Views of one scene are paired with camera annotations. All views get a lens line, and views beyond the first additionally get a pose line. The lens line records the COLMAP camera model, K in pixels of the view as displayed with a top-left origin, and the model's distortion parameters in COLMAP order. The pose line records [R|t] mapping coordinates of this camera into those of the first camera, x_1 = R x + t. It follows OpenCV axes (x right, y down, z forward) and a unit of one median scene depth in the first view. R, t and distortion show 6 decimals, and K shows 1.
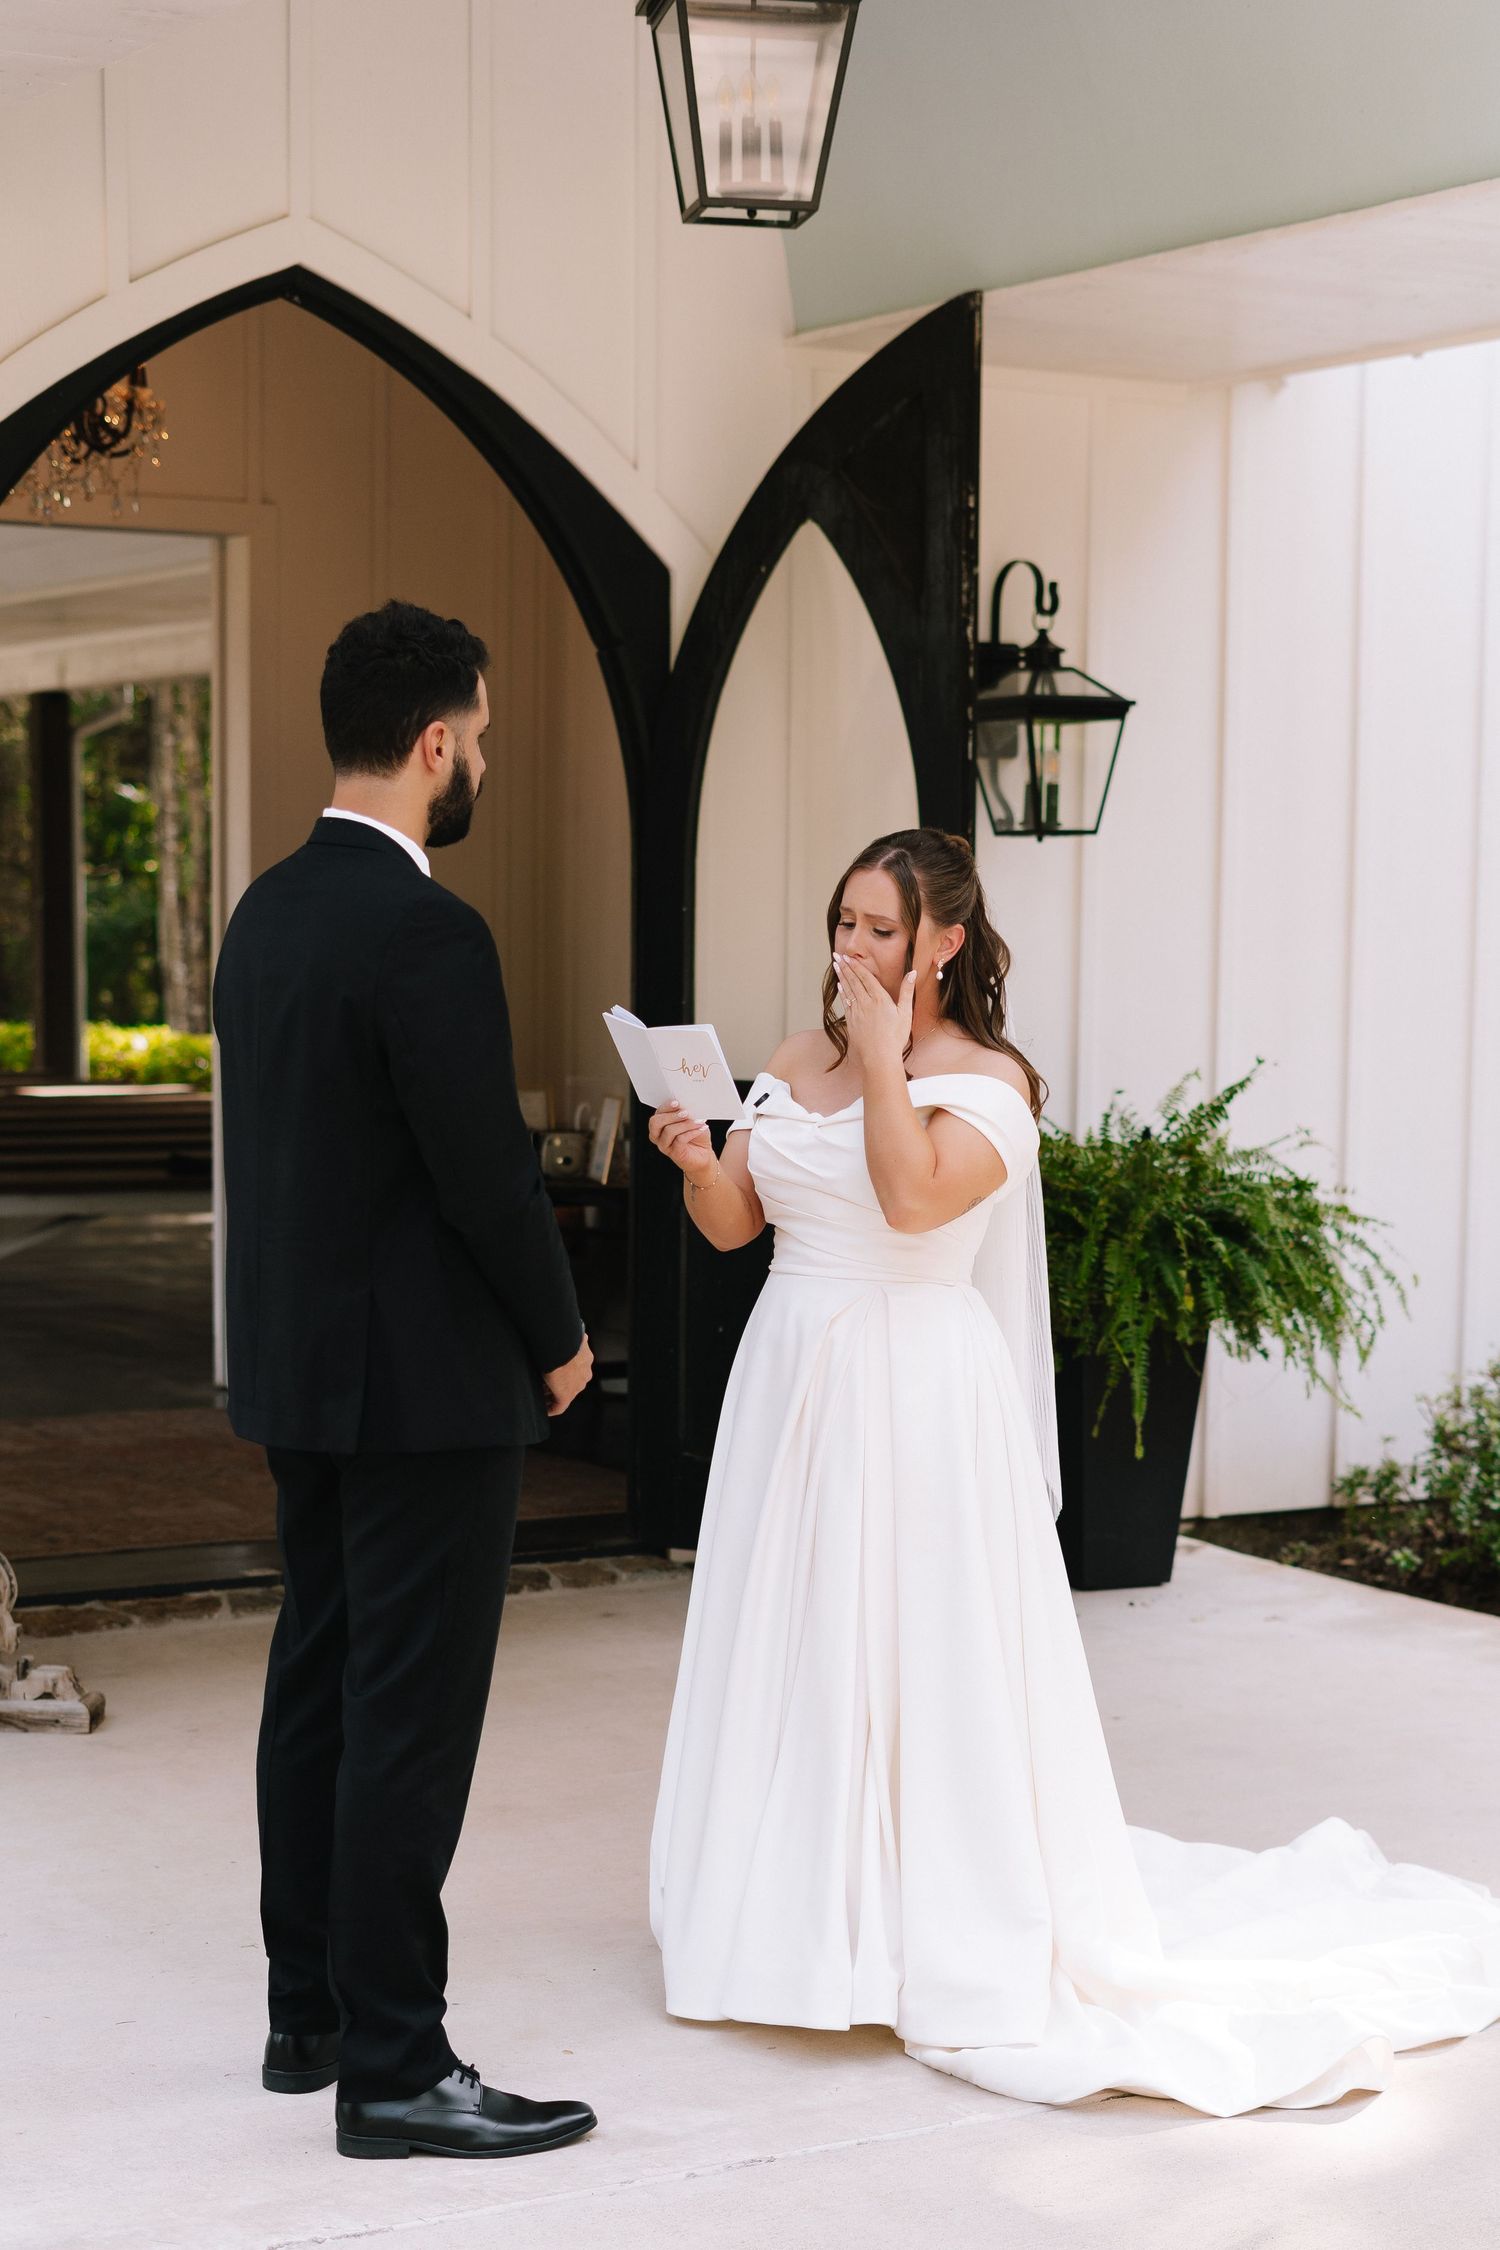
lens RADIAL K [[3881.5, 0, 749.8], [0, 3881.5, 1402.7], [0, 0, 1]] dist [-0.079449, -0.067543]
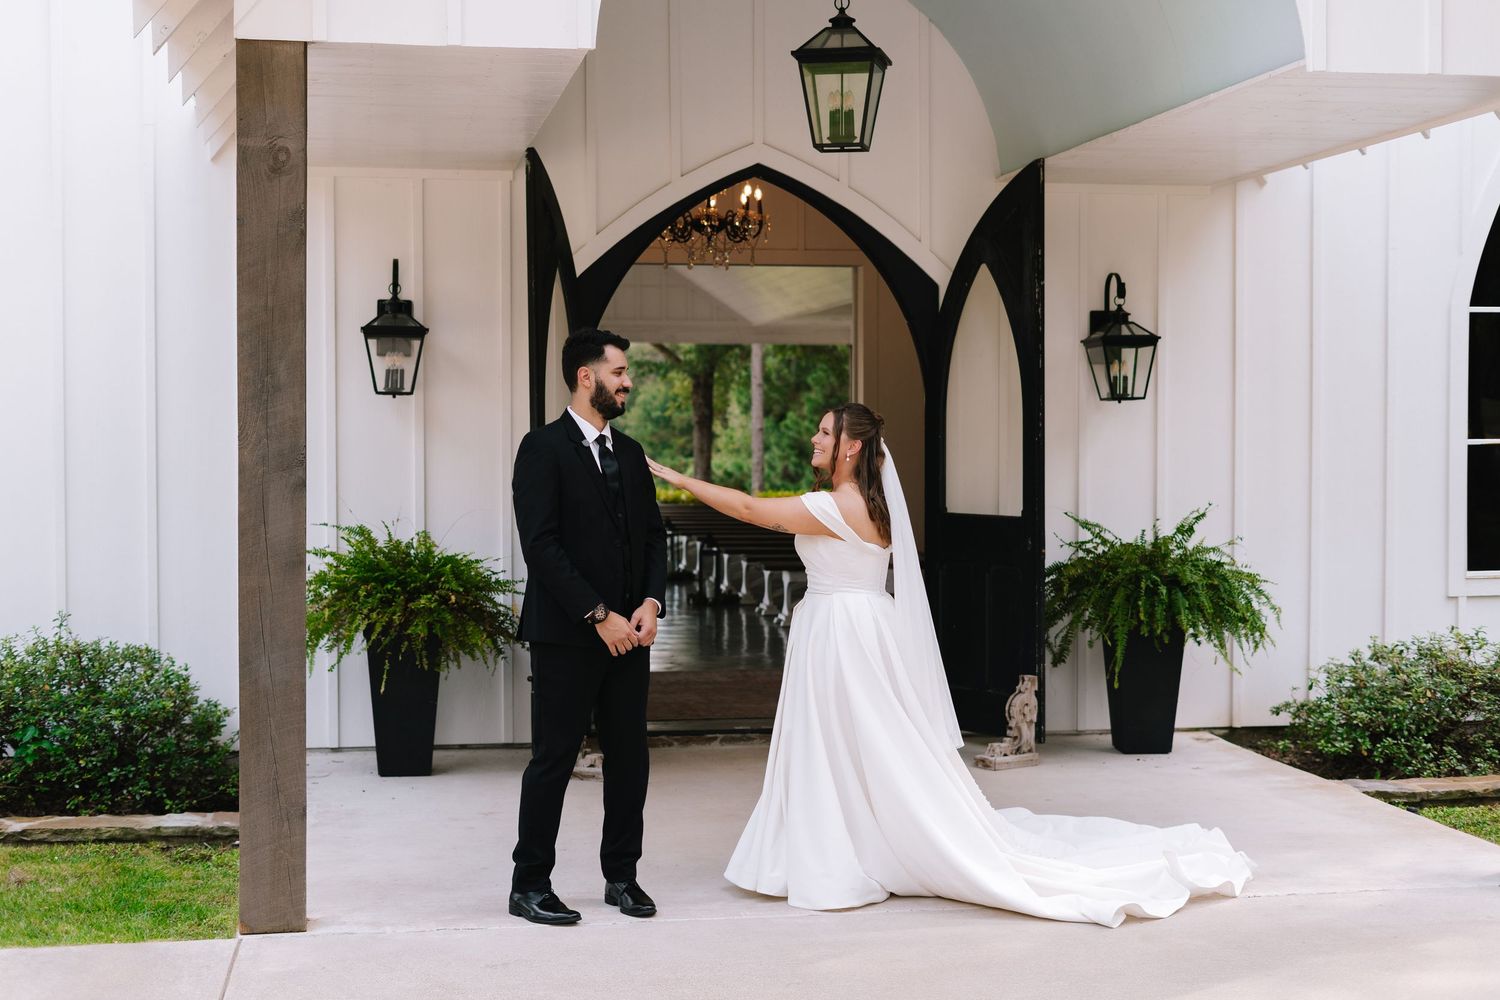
lens RADIAL K [[2165.7, 0, 746.5], [0, 2165.7, 499.0], [0, 0, 1]] dist [-0.018912, 0.014084]
pose [[0.931832, -0.000734, -0.362888, 0.340027], [-0.034326, 0.995336, -0.090155, 0.024876], [0.361262, 0.096466, 0.927461, -0.193868]]
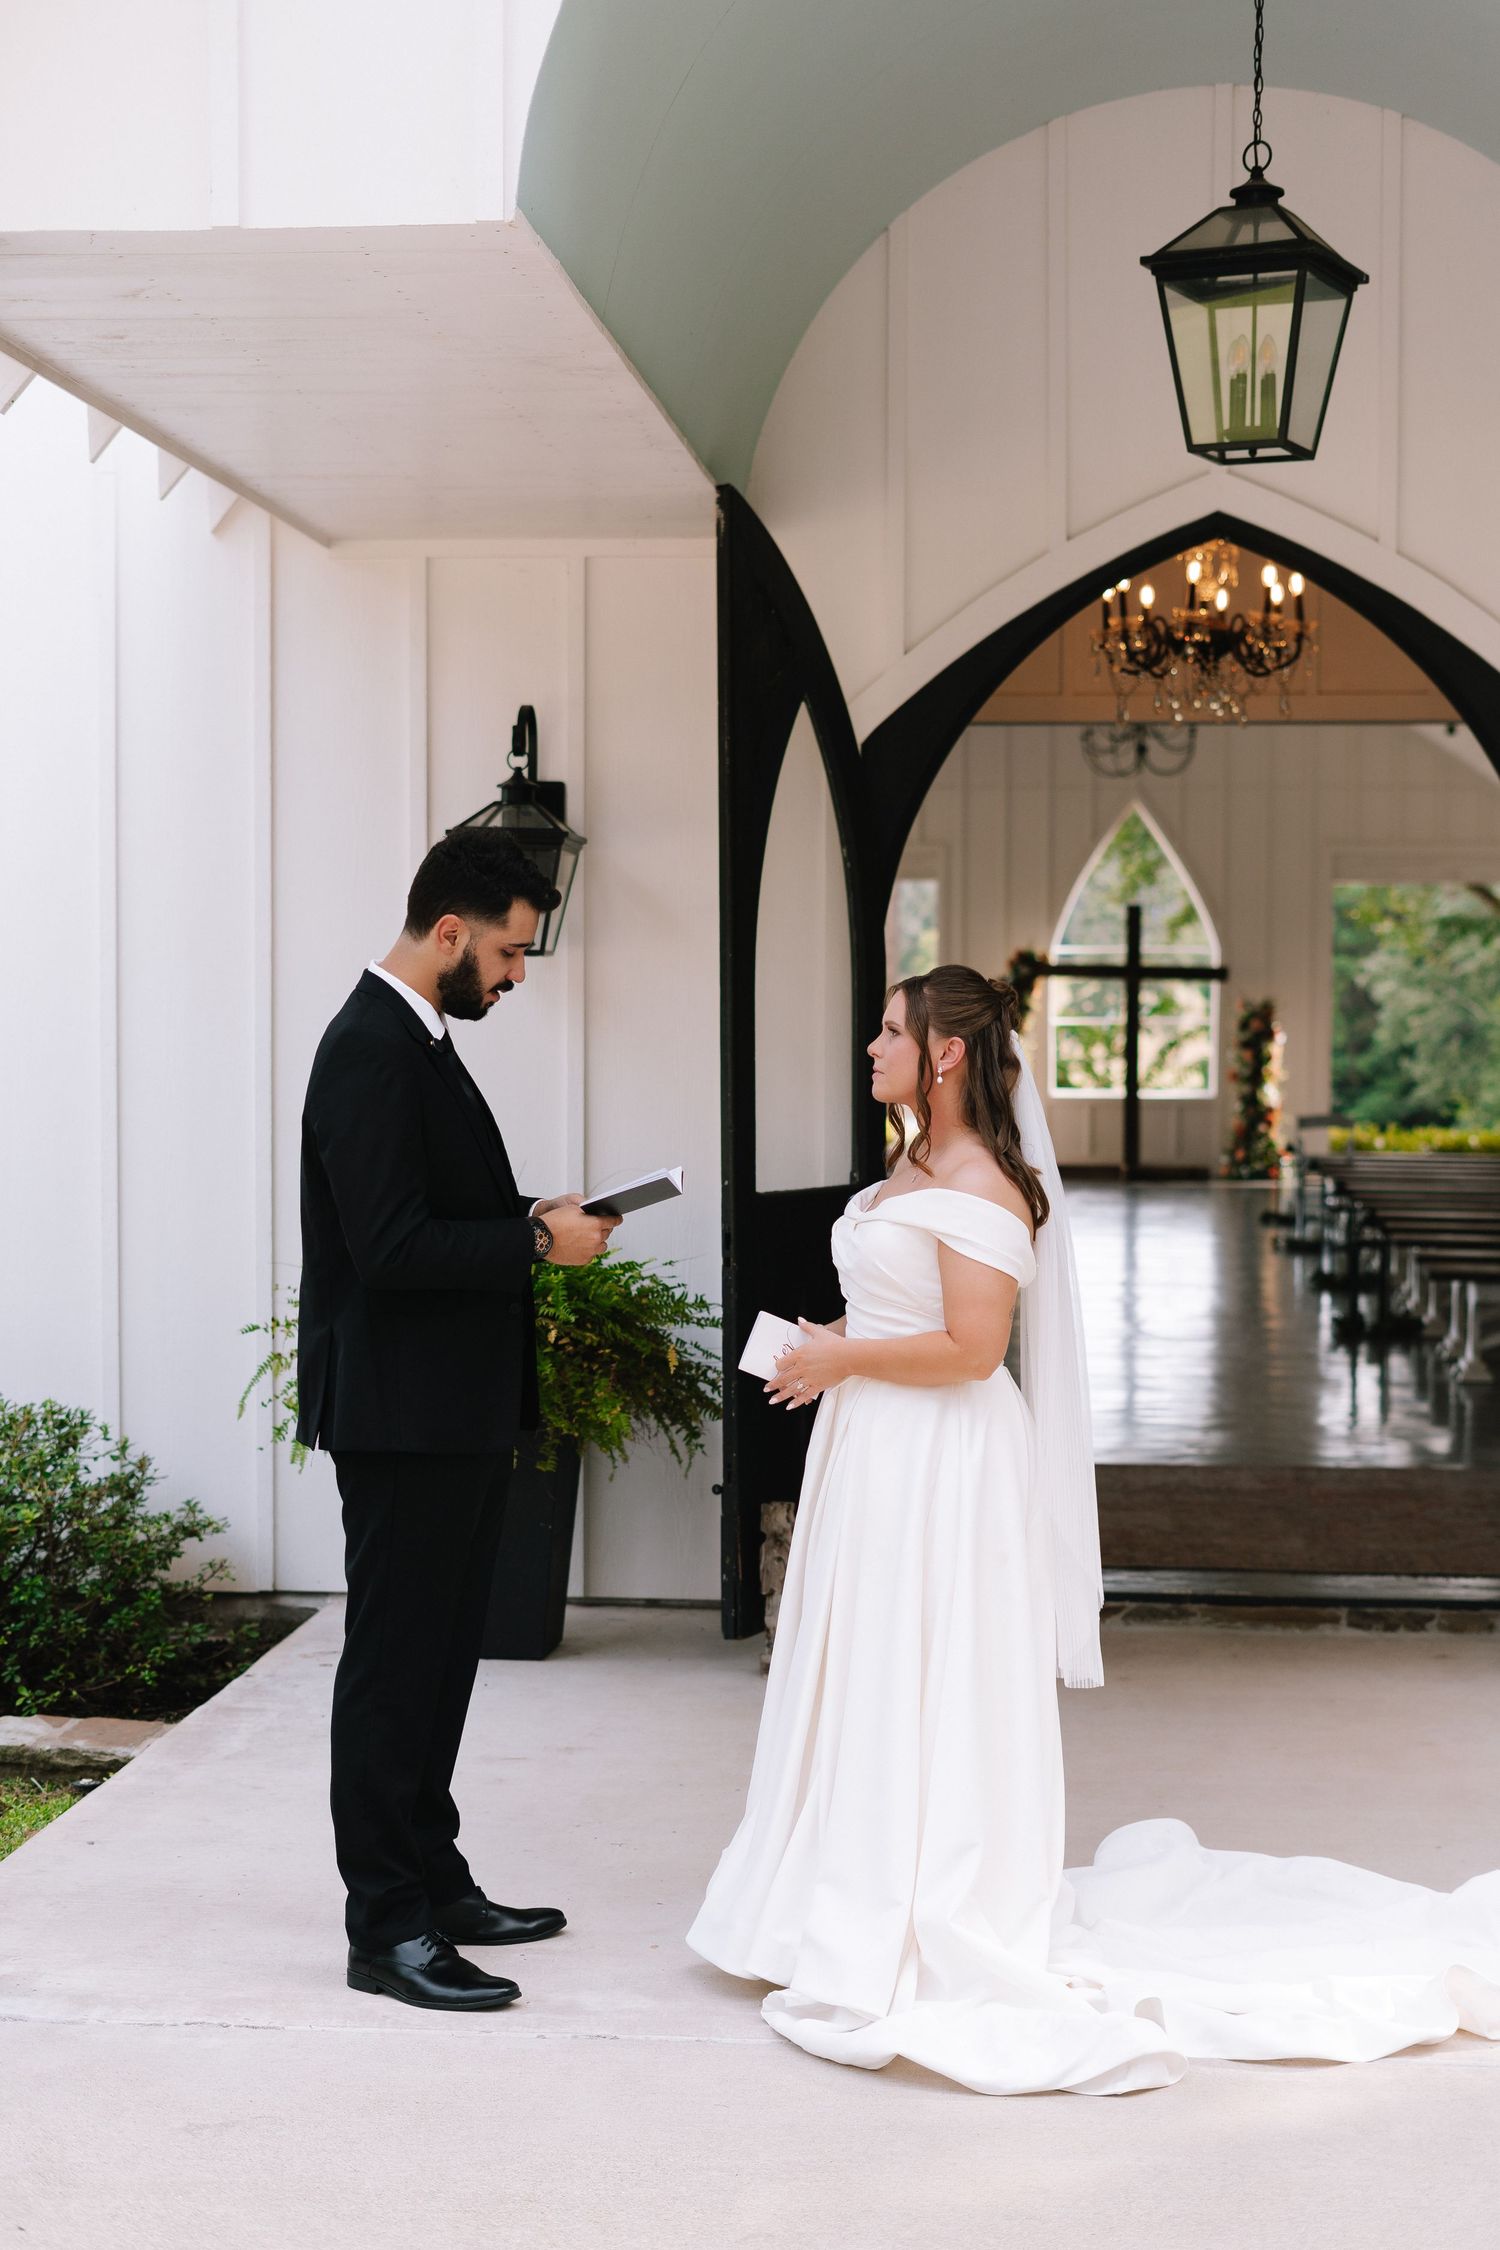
lens RADIAL K [[3390.5, 0, 808.9], [0, 3390.5, 1206.1], [0, 0, 1]] dist [-0.017851, -0.002634]
pose [[0.808915, 0.024748, -0.587404, 0.396654], [-0.071389, 0.995855, -0.056353, -0.007778], [0.583575, 0.087519, 0.807329, 0.078512]]
